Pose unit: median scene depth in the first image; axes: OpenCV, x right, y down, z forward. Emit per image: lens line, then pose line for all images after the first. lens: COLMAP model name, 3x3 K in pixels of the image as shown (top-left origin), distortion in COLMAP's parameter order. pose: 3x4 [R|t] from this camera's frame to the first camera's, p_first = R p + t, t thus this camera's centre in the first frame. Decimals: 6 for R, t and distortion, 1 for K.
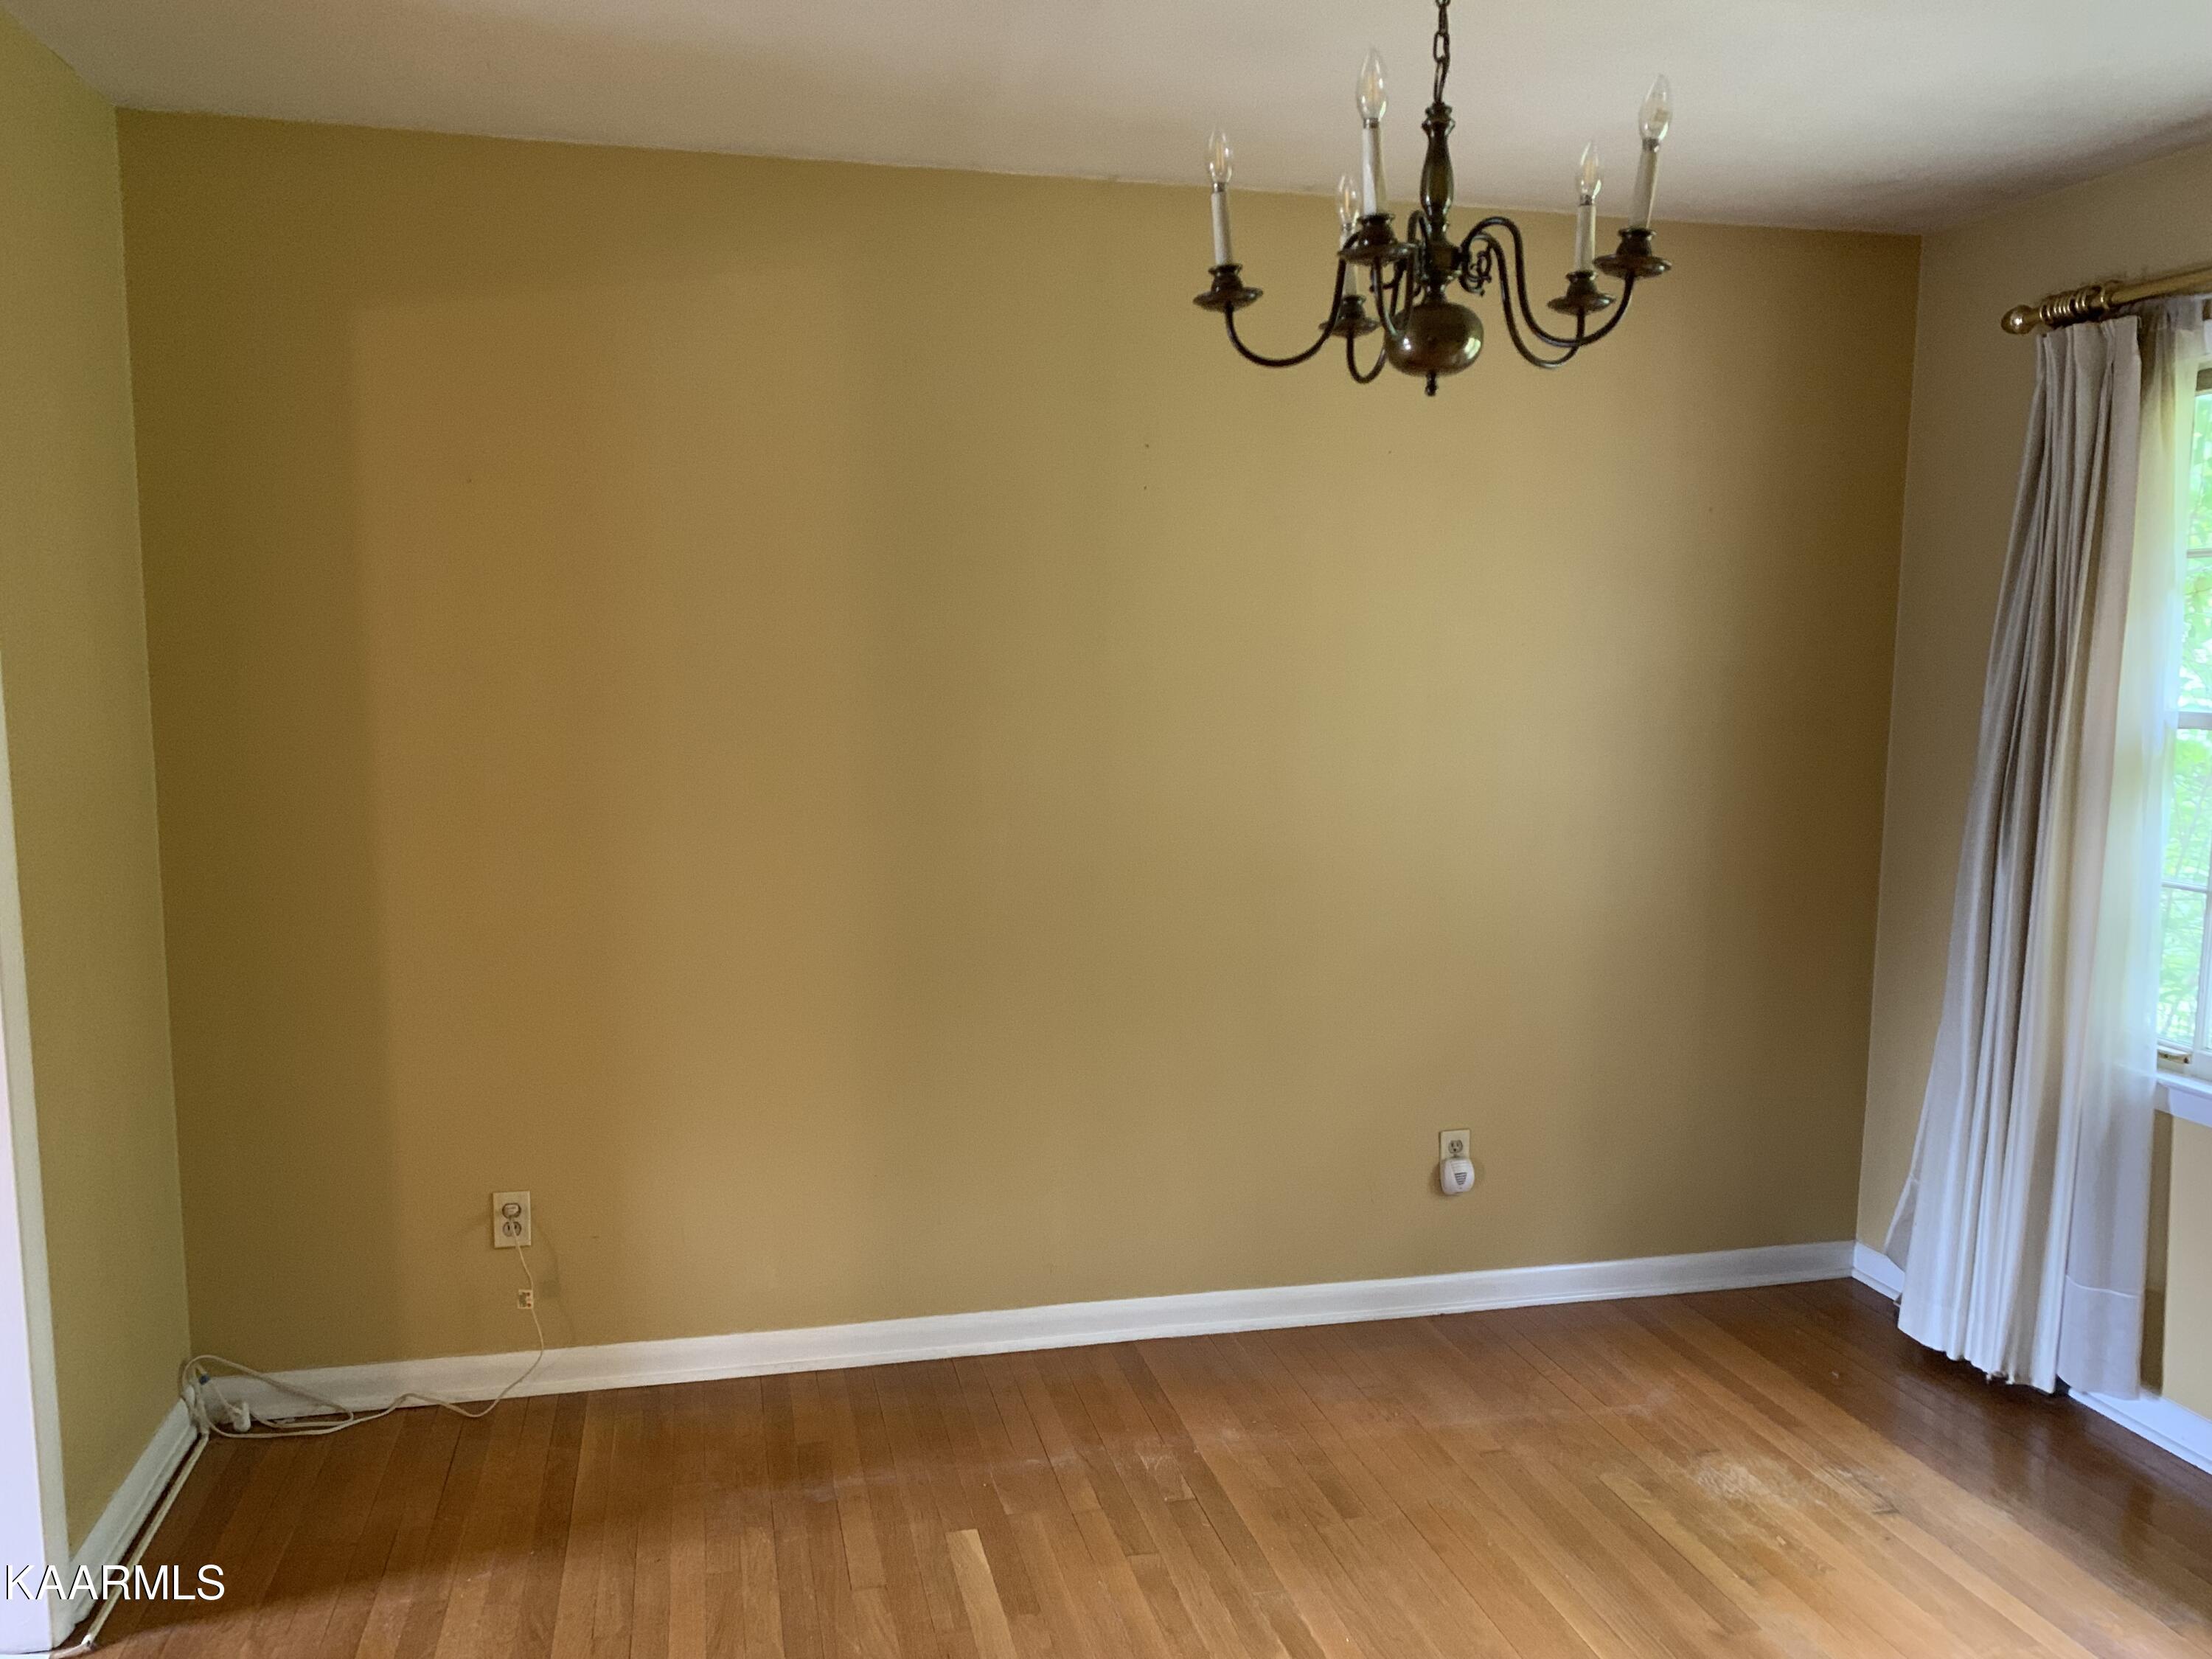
lens RADIAL K [[1673.2, 0, 1106.0], [0, 1673.2, 829.5], [0, 0, 1]] dist [0.039241, -0.002527]
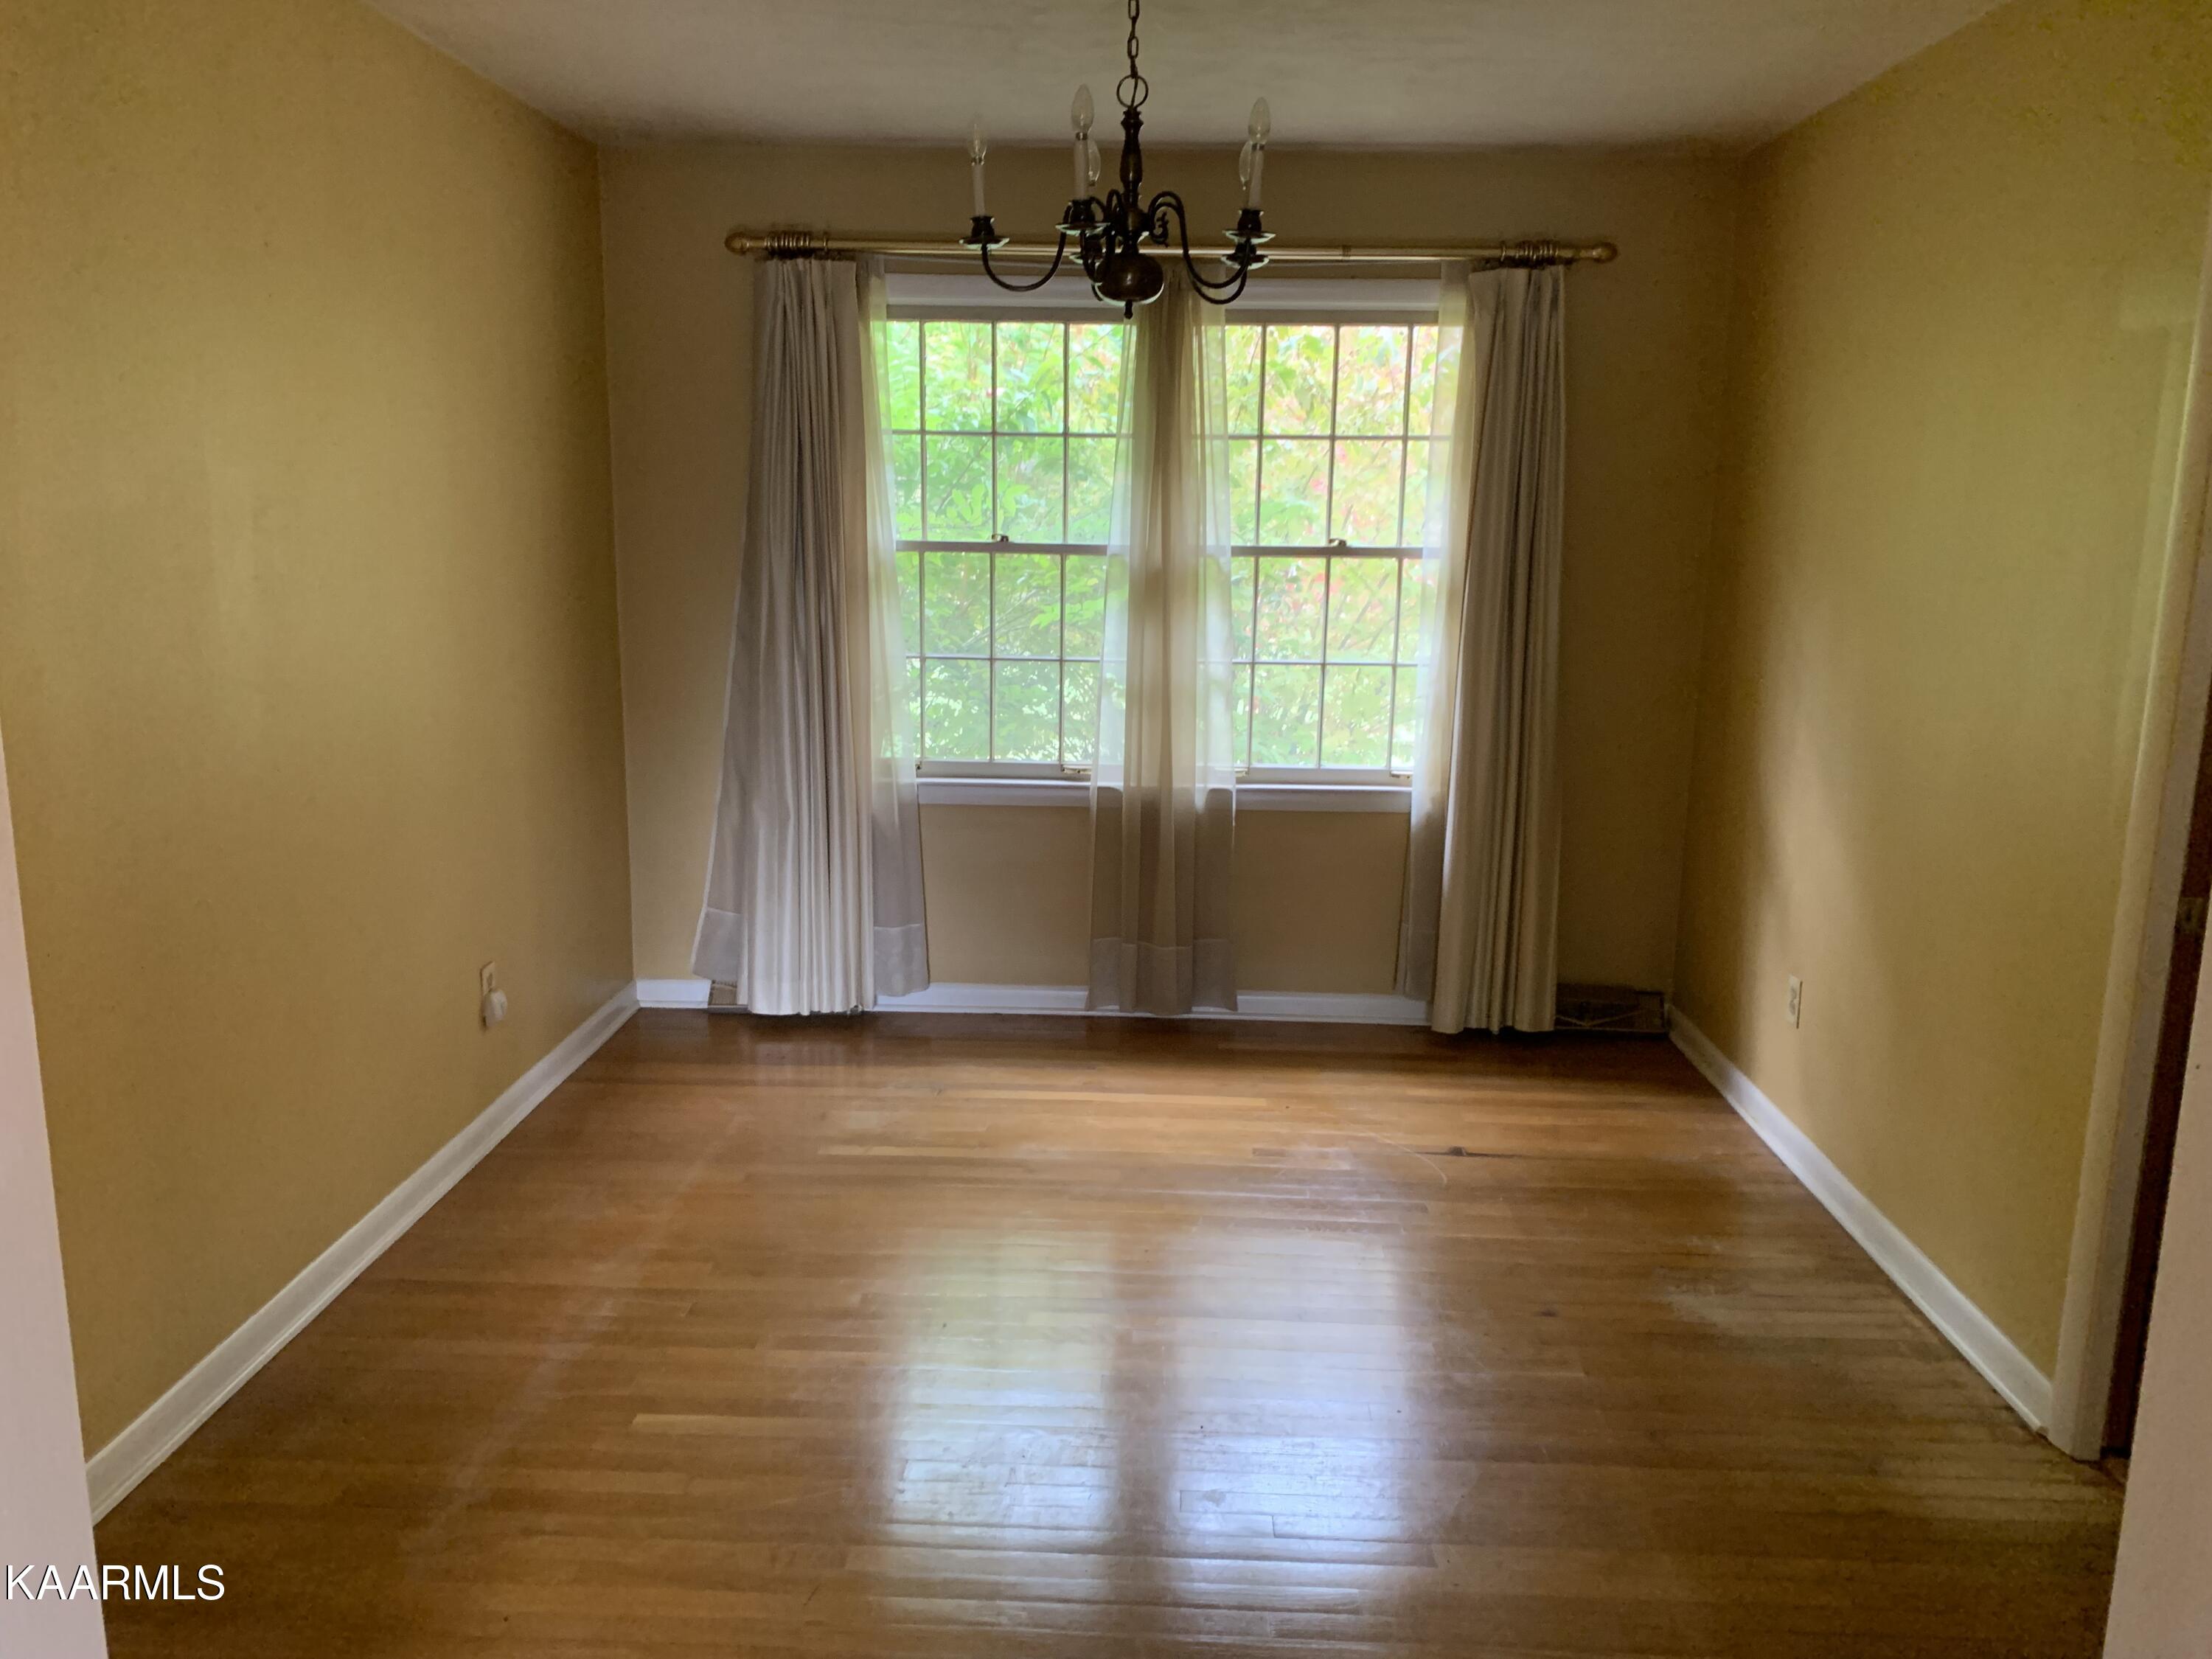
lens RADIAL K [[1673.2, 0, 1106.0], [0, 1673.2, 829.5], [0, 0, 1]] dist [0.039241, -0.002527]
pose [[0.275865, -0.186978, 0.942835, -0.771950], [0.095090, 0.981394, 0.166802, -0.046773], [-0.956481, 0.043639, 0.288512, 0.402880]]
